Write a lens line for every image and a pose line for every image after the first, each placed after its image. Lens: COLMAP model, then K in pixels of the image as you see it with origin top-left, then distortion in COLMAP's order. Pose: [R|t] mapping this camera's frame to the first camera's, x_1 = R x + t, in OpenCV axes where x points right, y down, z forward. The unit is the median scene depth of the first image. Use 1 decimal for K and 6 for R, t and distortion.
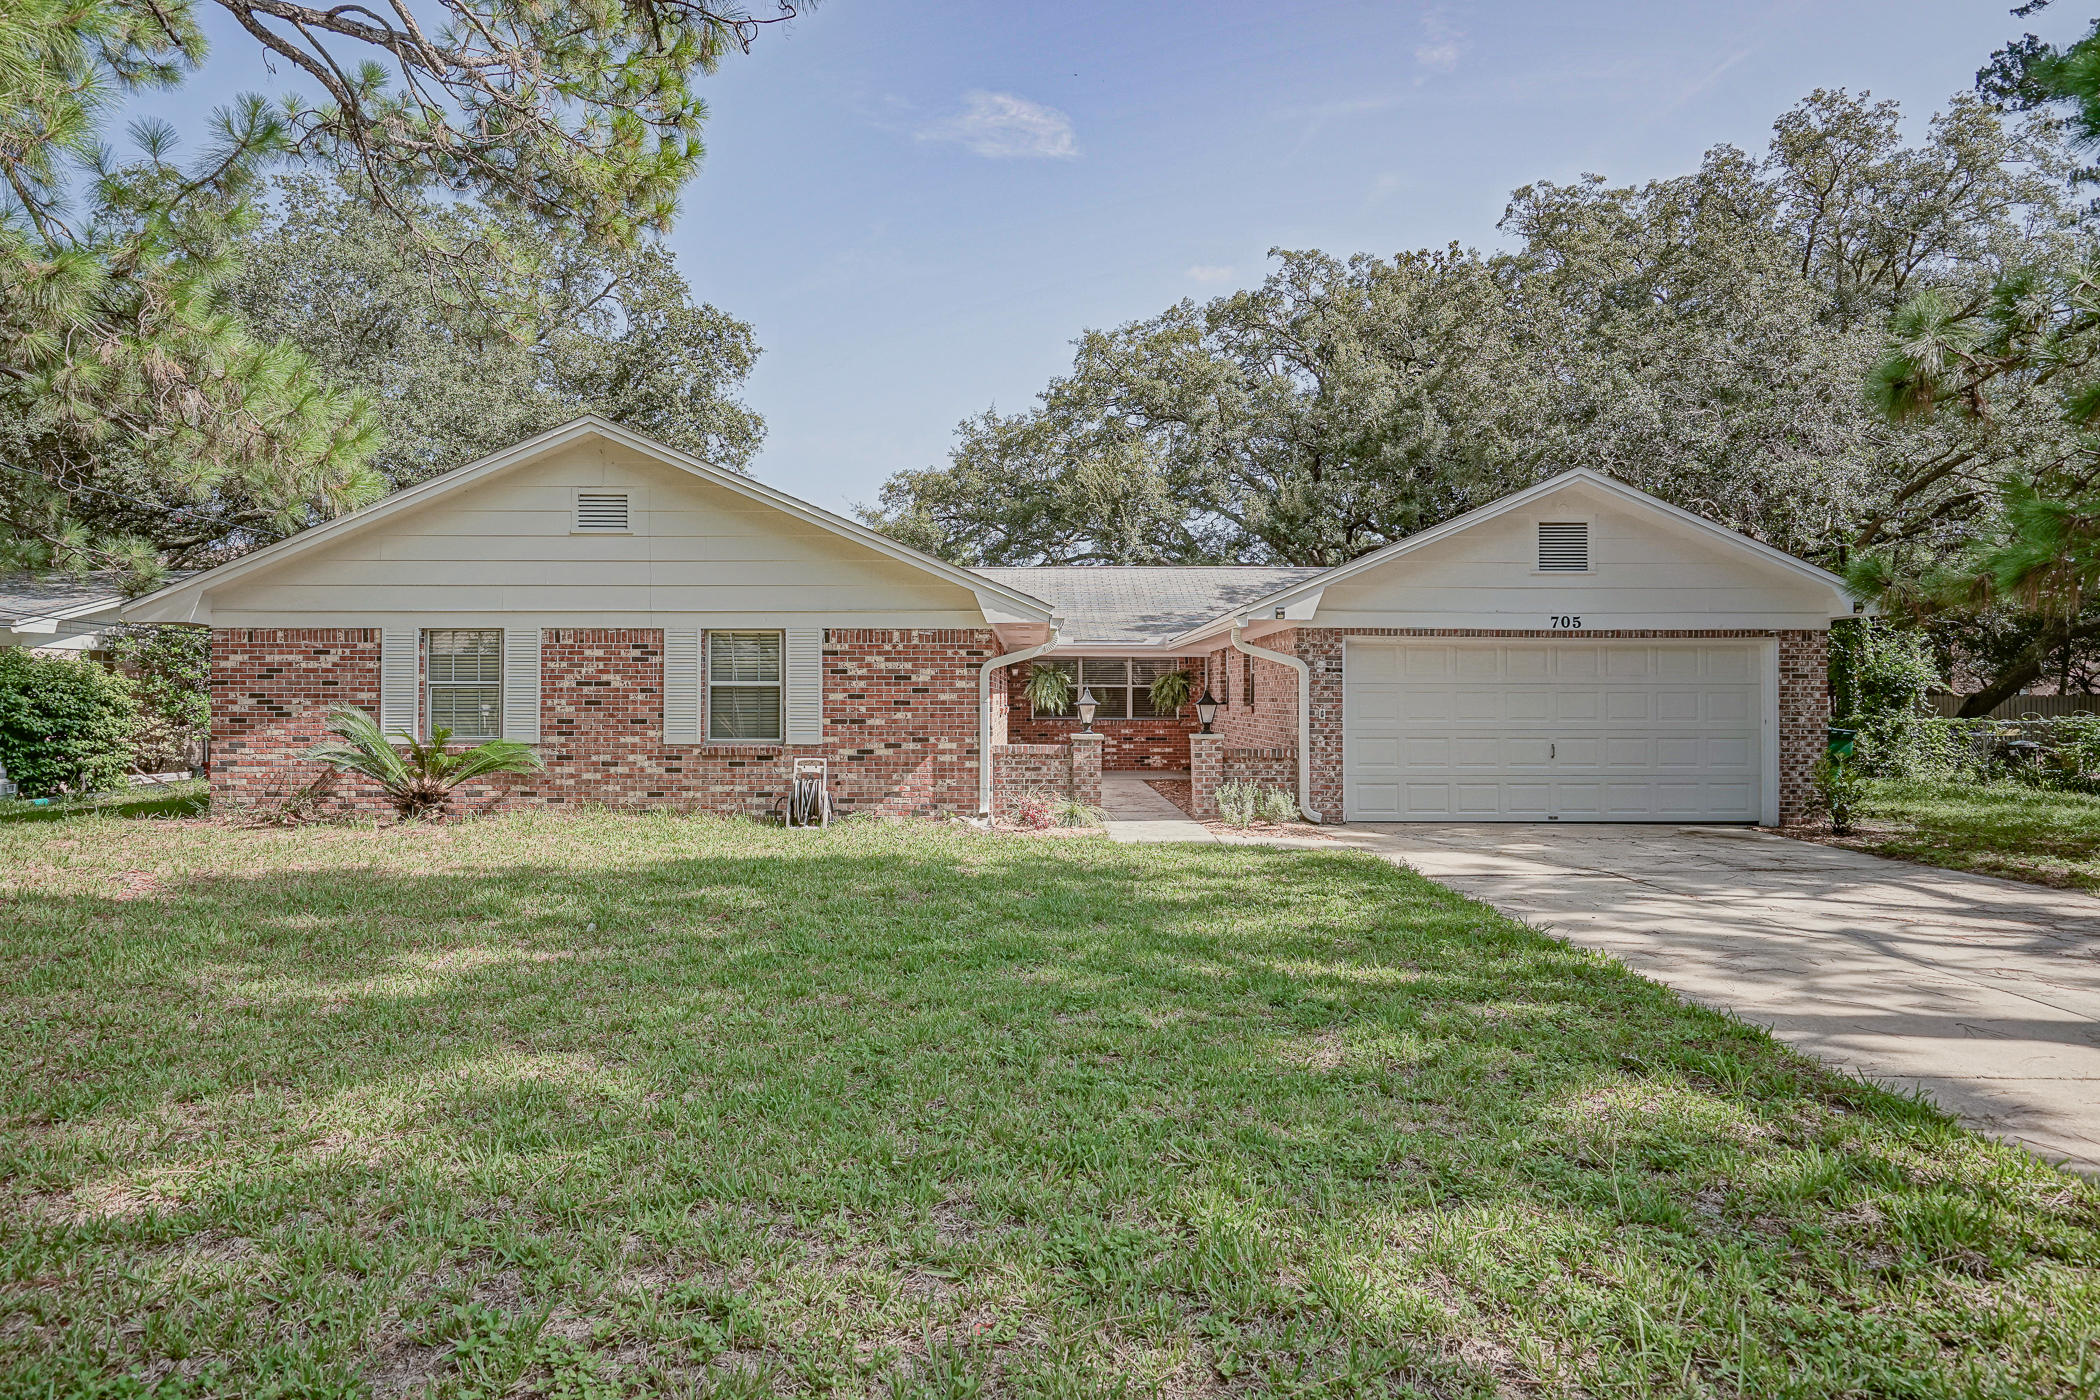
lens RADIAL K [[1326.0, 0, 1060.5], [0, 1326.0, 692.8], [0, 0, 1]] dist [-0.007017, 0.014788]
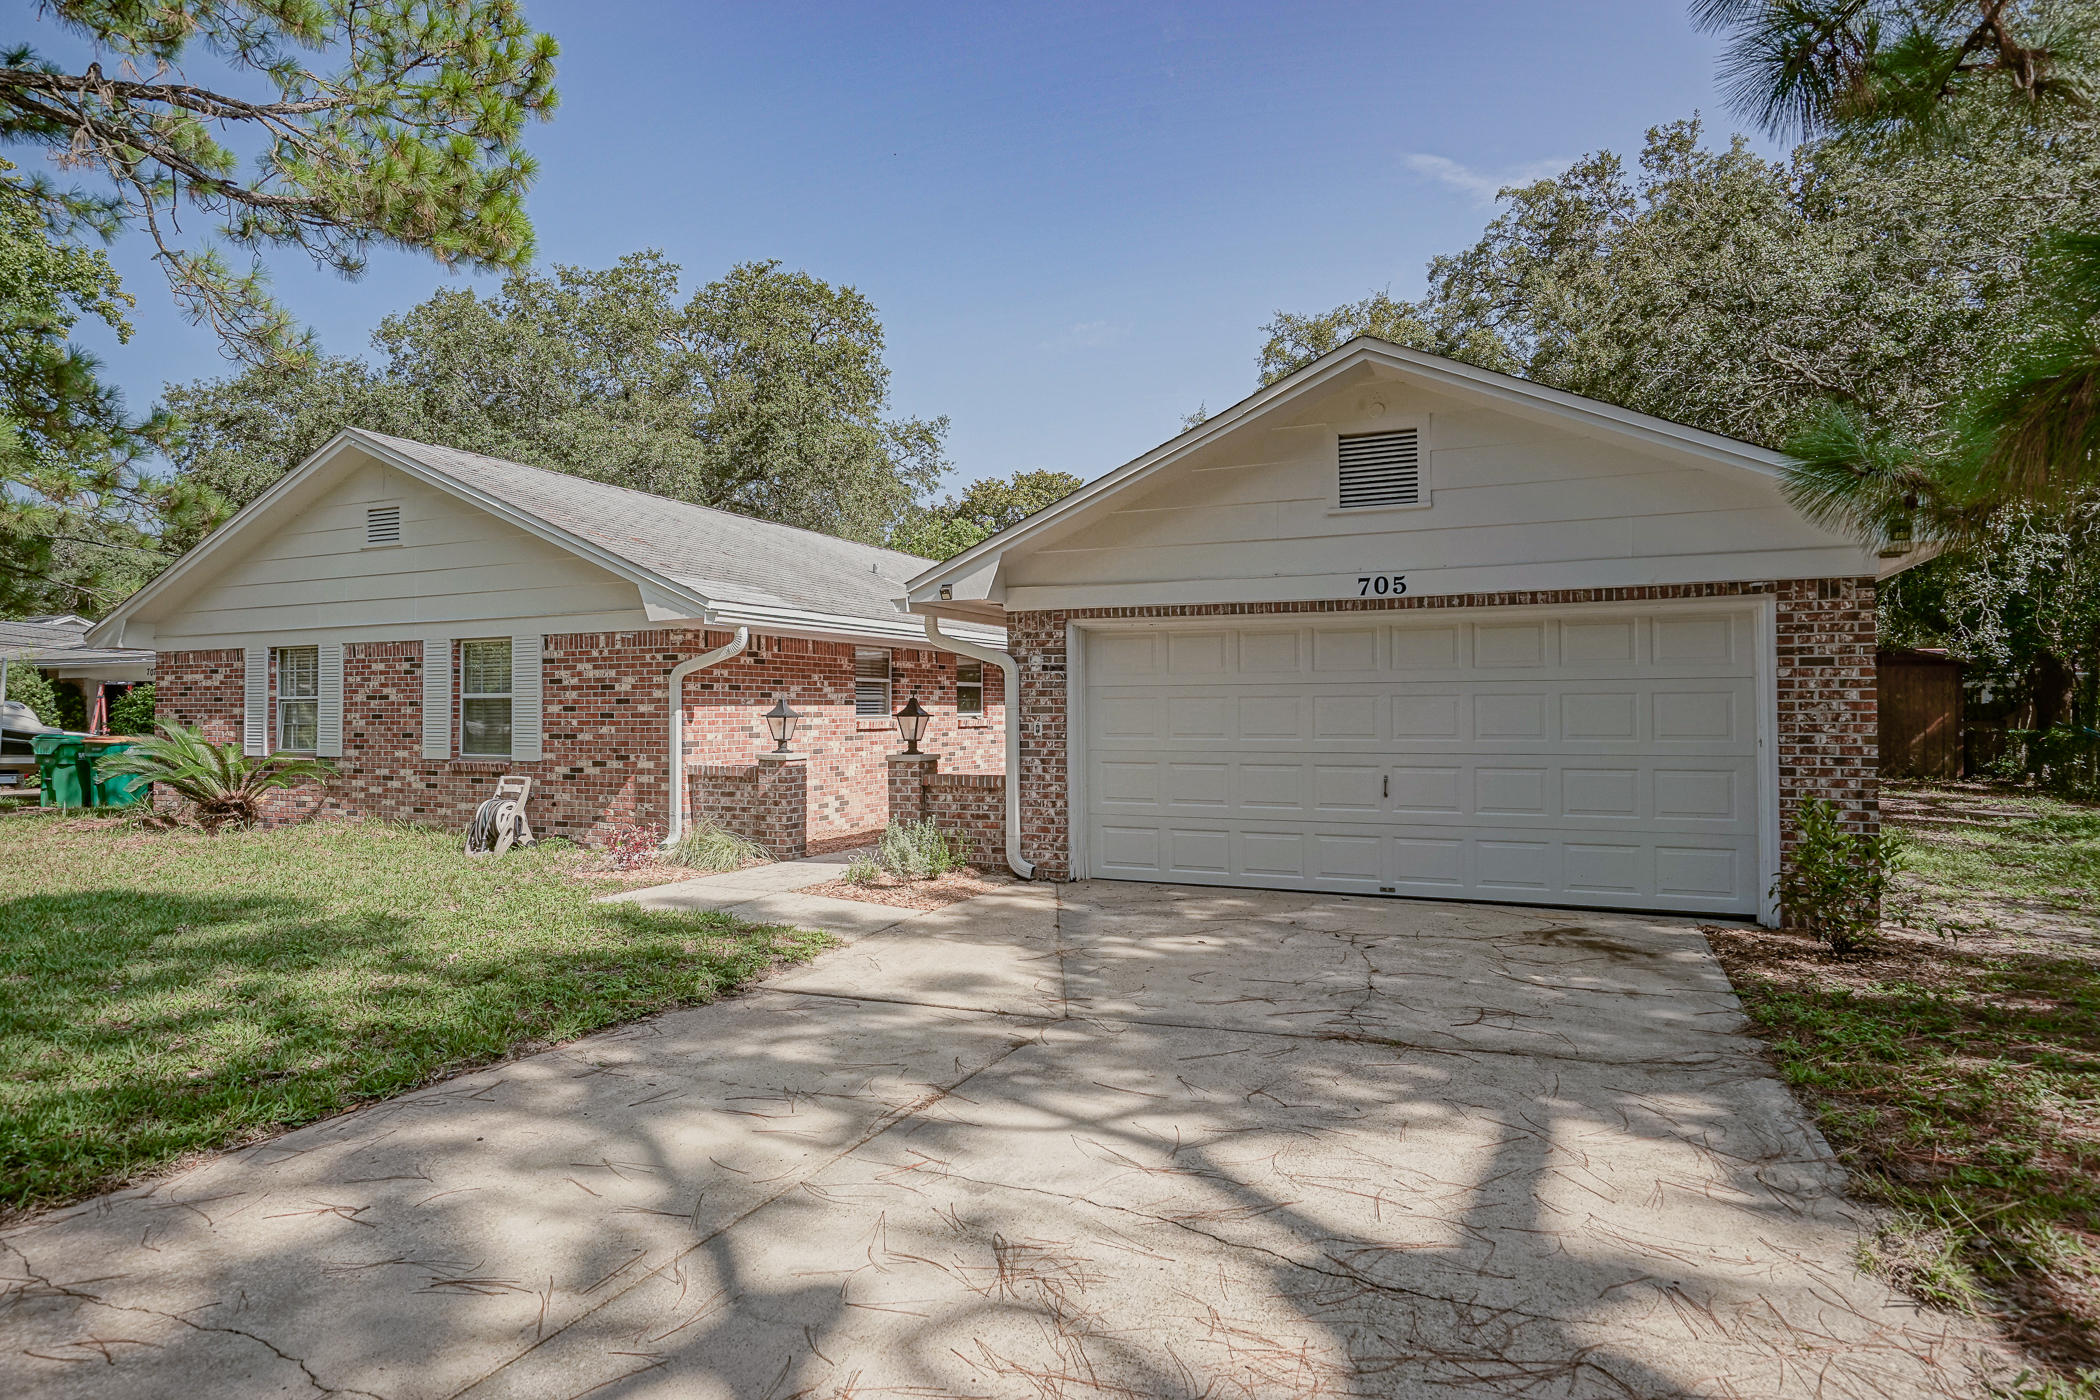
lens RADIAL K [[1166.4, 0, 1045.2], [0, 1166.4, 692.2], [0, 0, 1]] dist [-0.016052, 0.002390]
pose [[0.902447, -0.012274, -0.430626, 0.478918], [0.006926, 0.999878, -0.013985, 0.004889], [0.430745, 0.009638, 0.902422, 0.425277]]
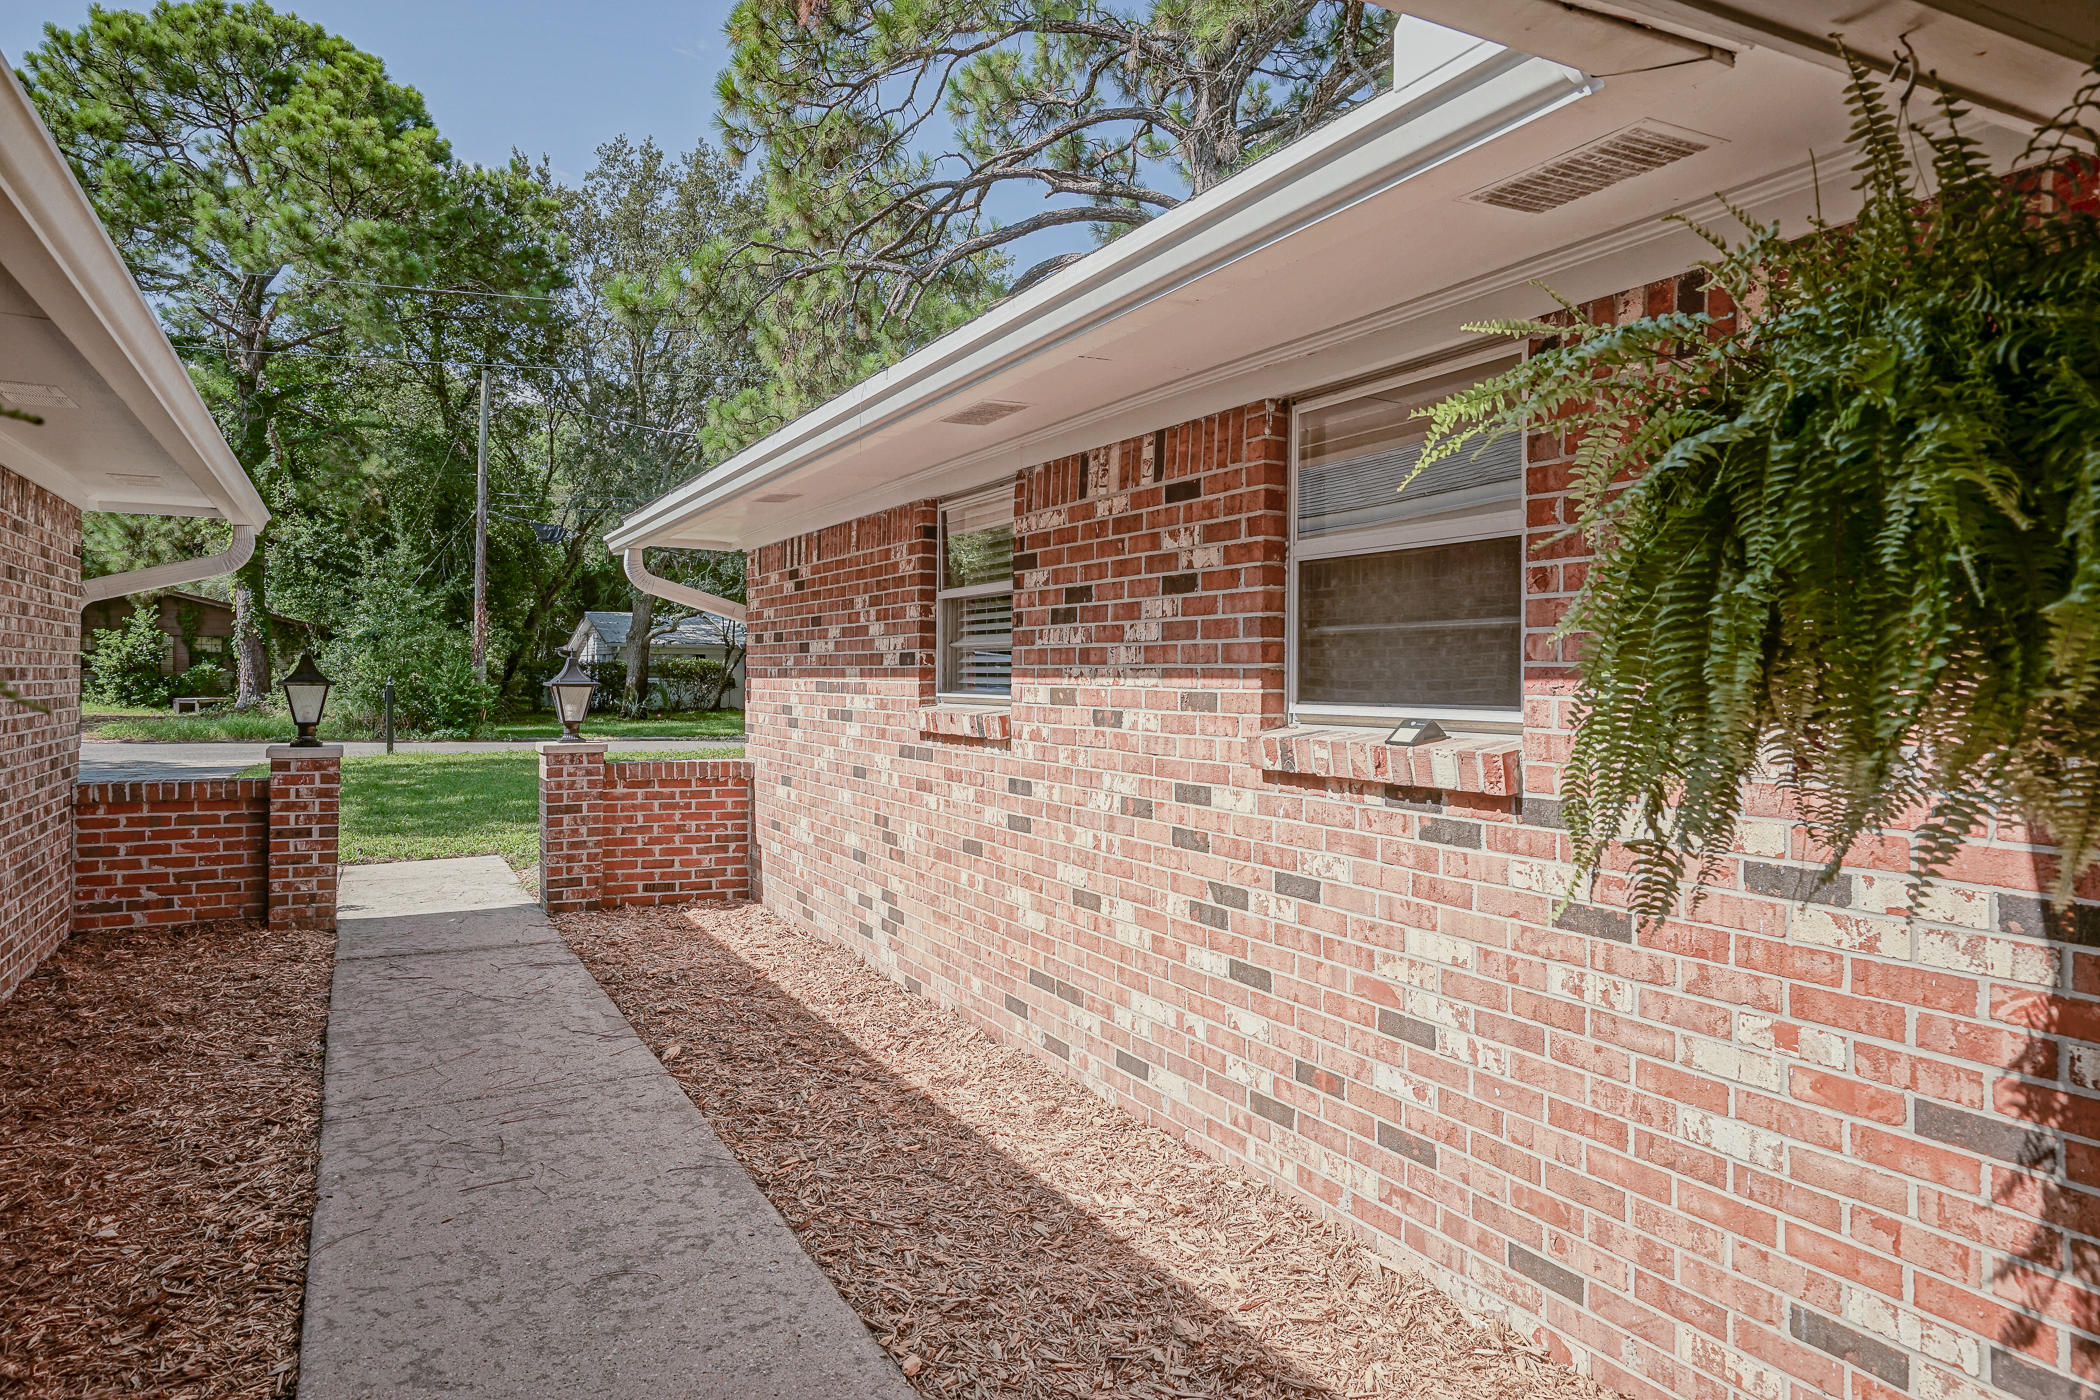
lens RADIAL K [[1326.0, 0, 1043.5], [0, 1326.0, 690.7], [0, 0, 1]] dist [-0.007017, 0.014788]
pose [[-0.895810, -0.005461, -0.444404, 0.085738], [-0.009673, 0.999927, 0.007209, 0.005398], [0.444332, 0.010756, -0.895797, 1.560562]]
